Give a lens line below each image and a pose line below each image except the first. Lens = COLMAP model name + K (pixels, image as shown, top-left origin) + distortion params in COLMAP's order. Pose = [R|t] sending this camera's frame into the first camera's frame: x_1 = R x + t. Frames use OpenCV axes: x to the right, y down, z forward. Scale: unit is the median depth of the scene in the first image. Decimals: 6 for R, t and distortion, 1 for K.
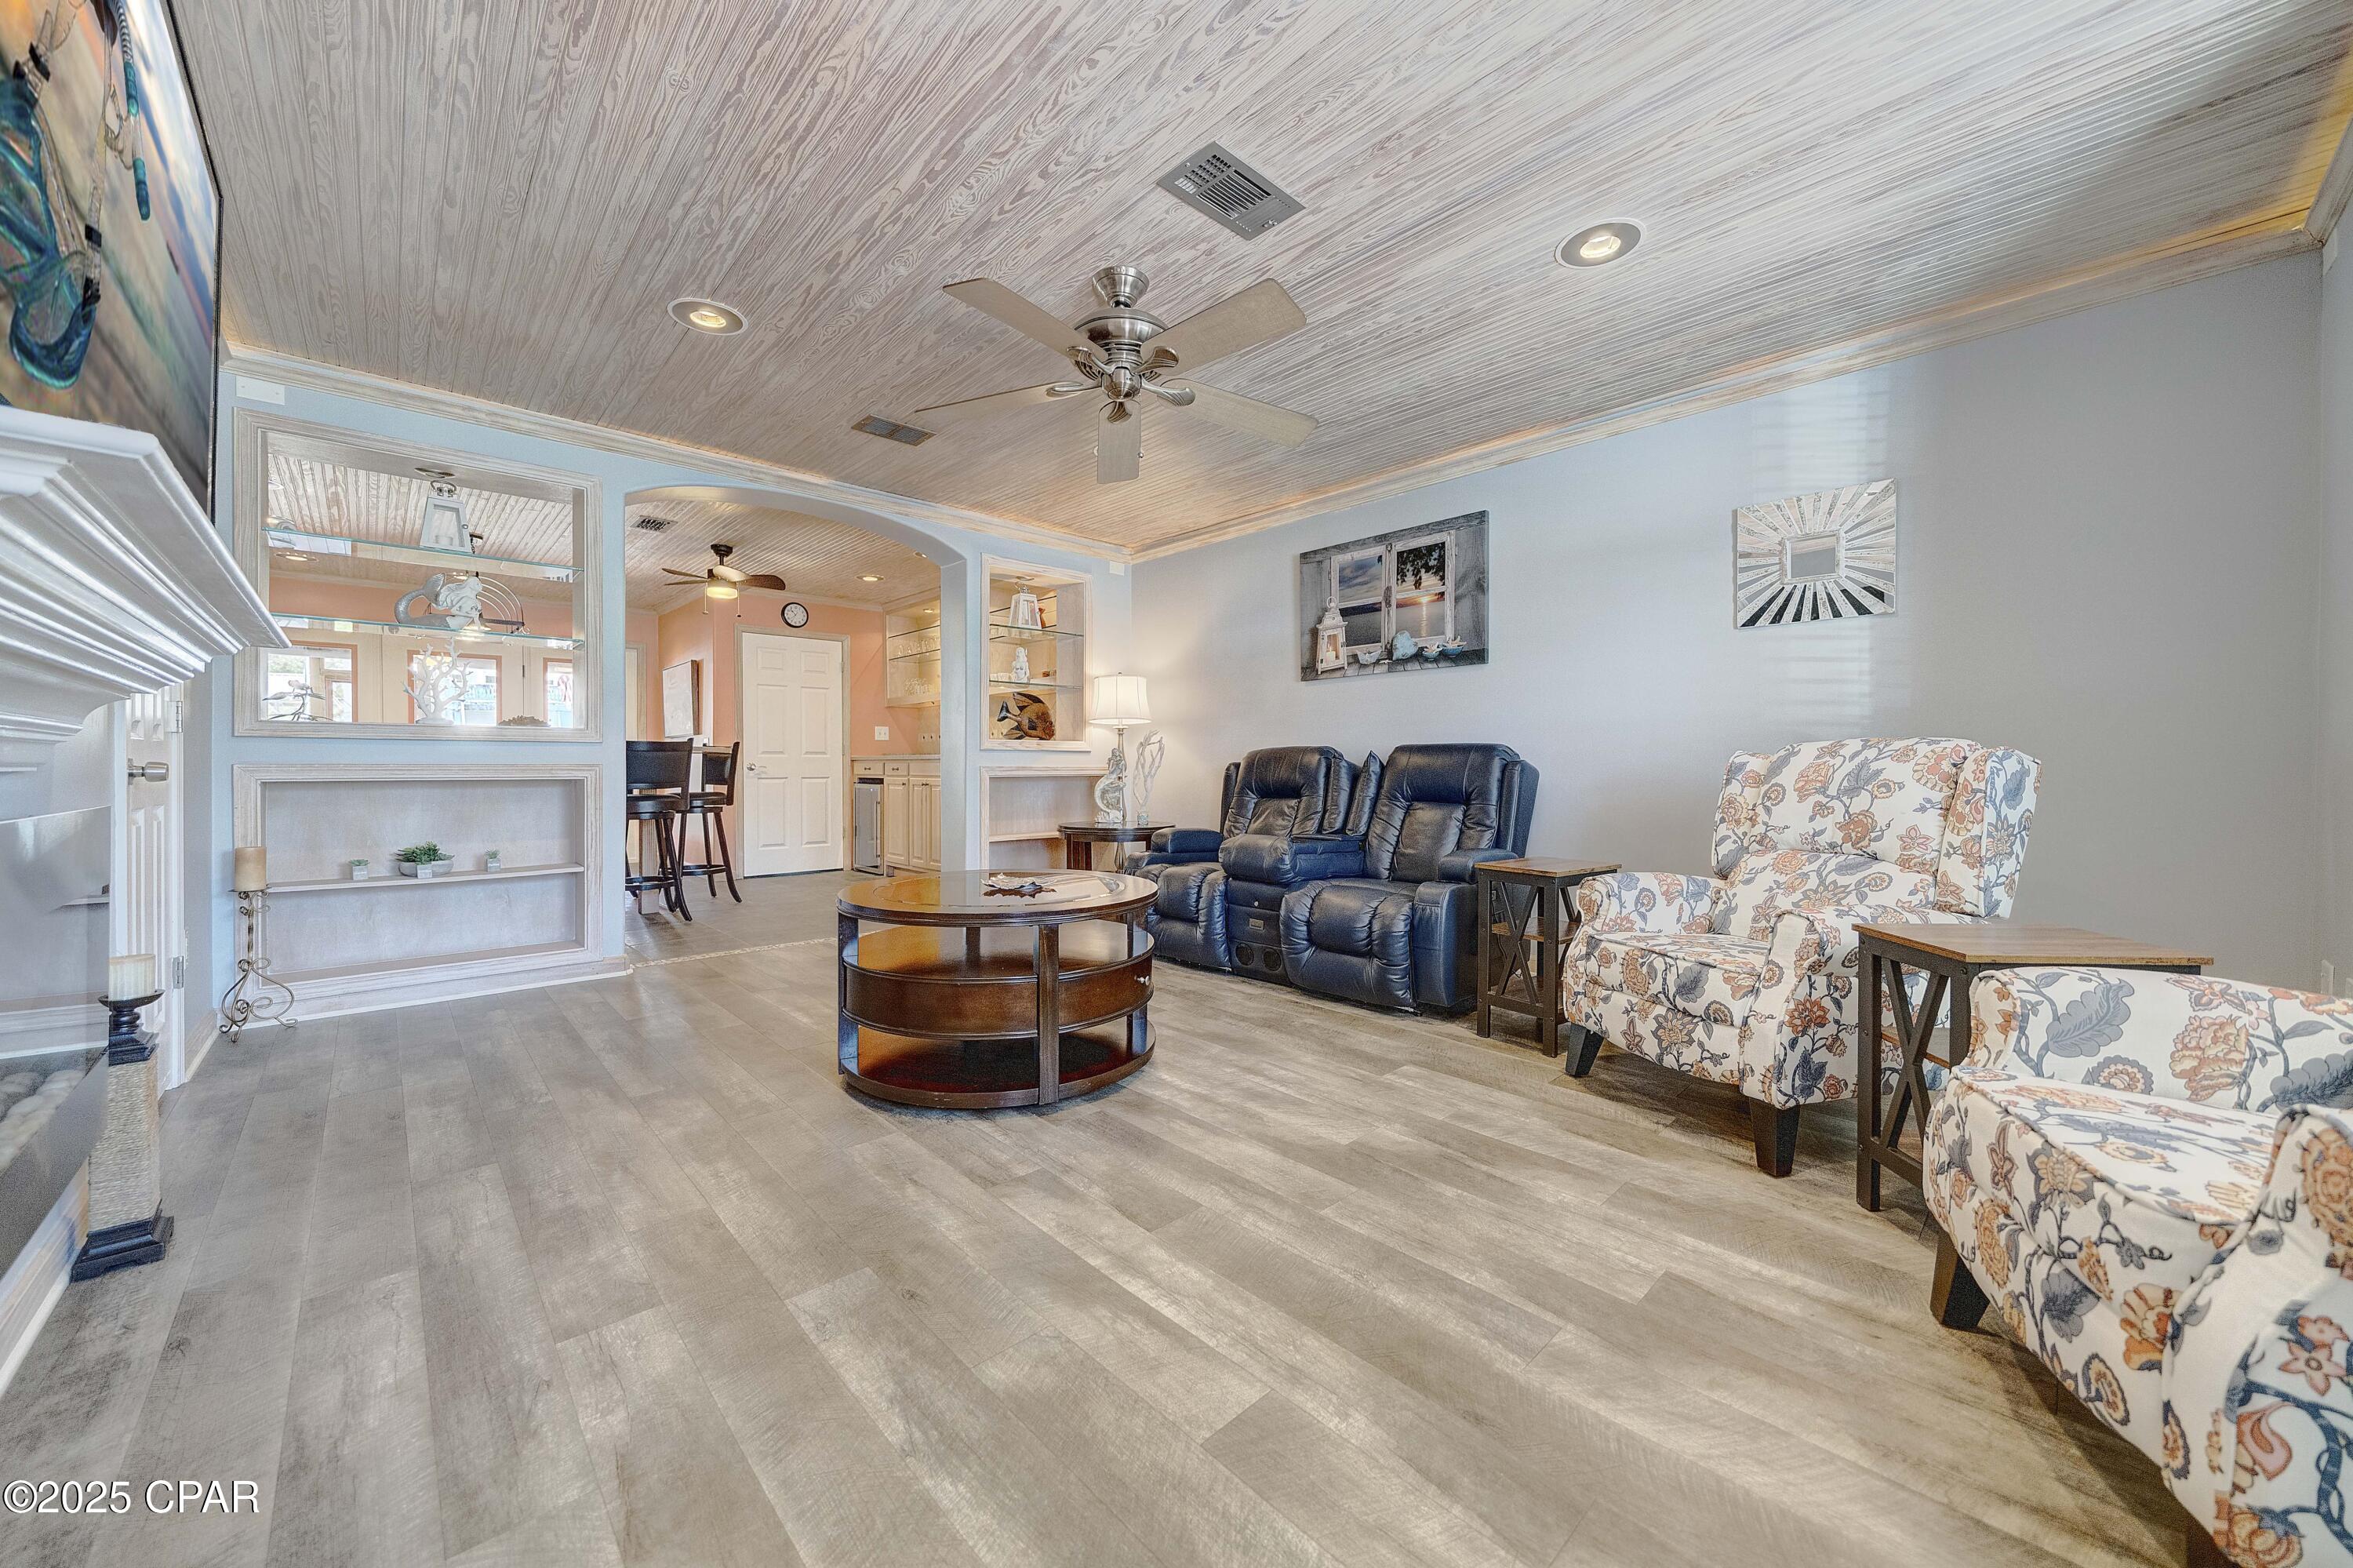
lens RADIAL K [[798.6, 0, 1233.5], [0, 798.6, 770.3], [0, 0, 1]] dist [-0.006344, -0.000087]
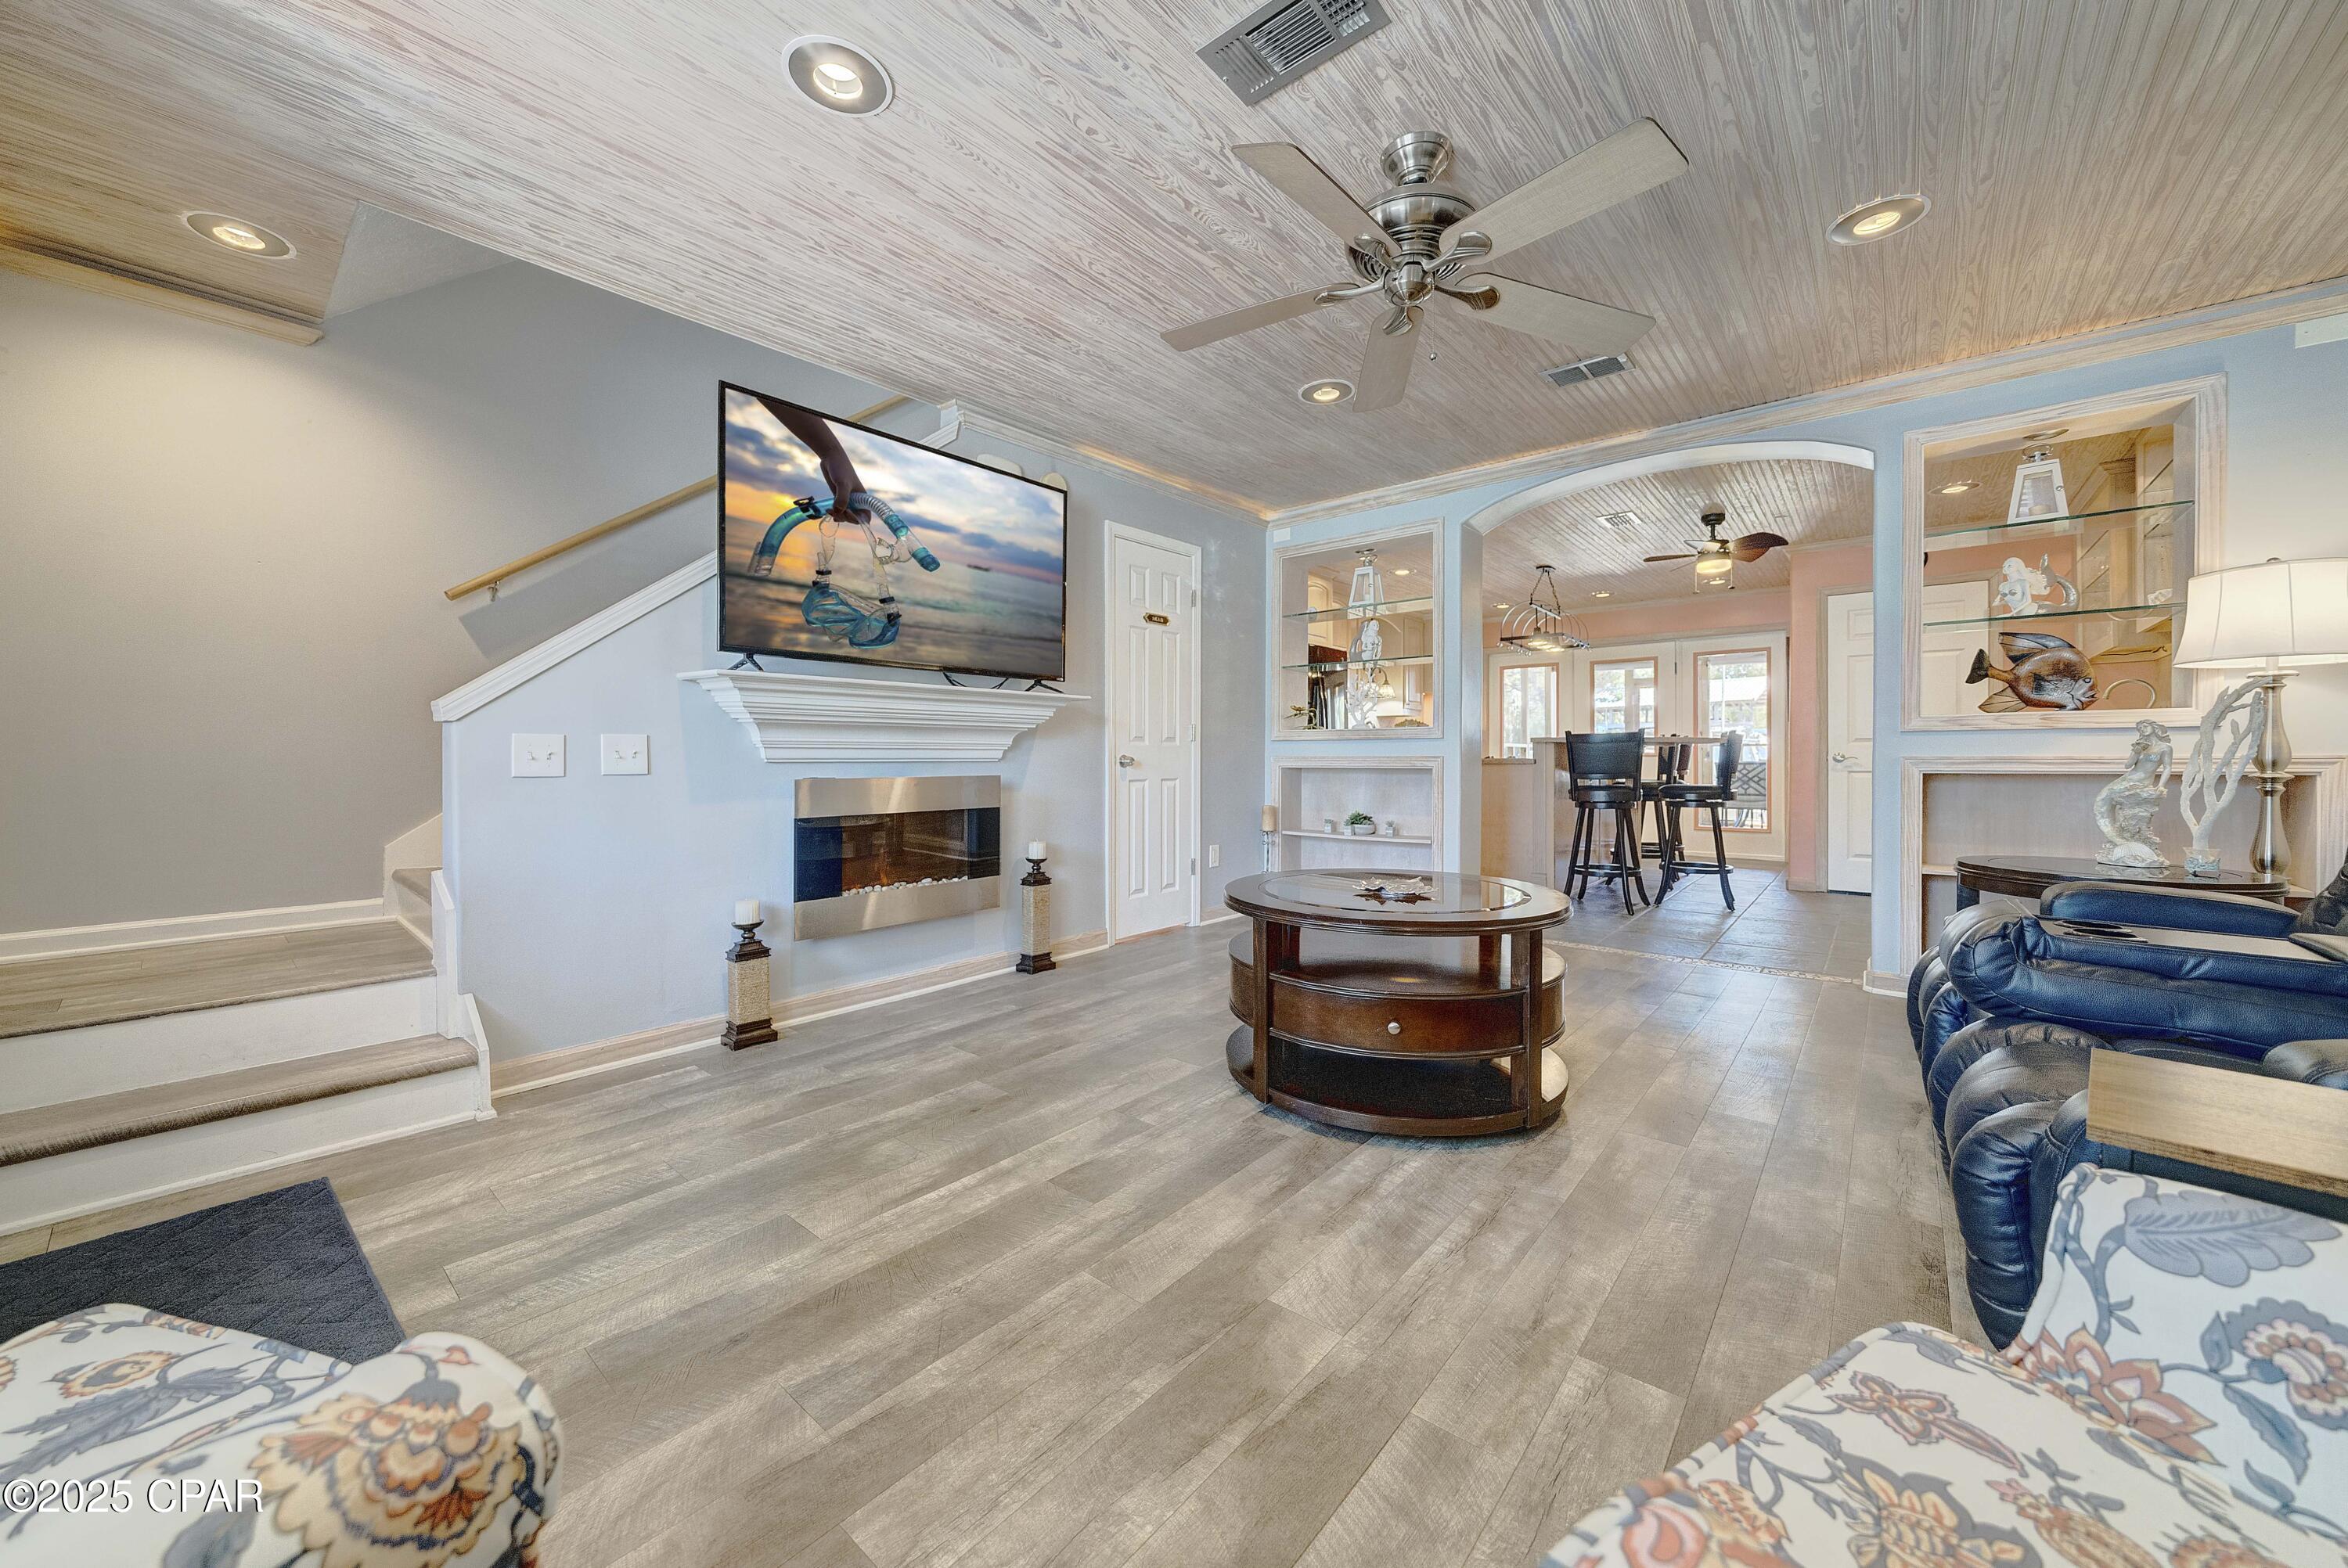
lens RADIAL K [[925.9, 0, 1206.3], [0, 925.9, 756.2], [0, 0, 1]] dist [-0.000646, -0.000017]
pose [[0.094962, -0.001974, -0.995479, 1.010062], [-0.003643, 0.999991, -0.002330, -0.005697], [0.995474, 0.003848, 0.094954, 0.925956]]
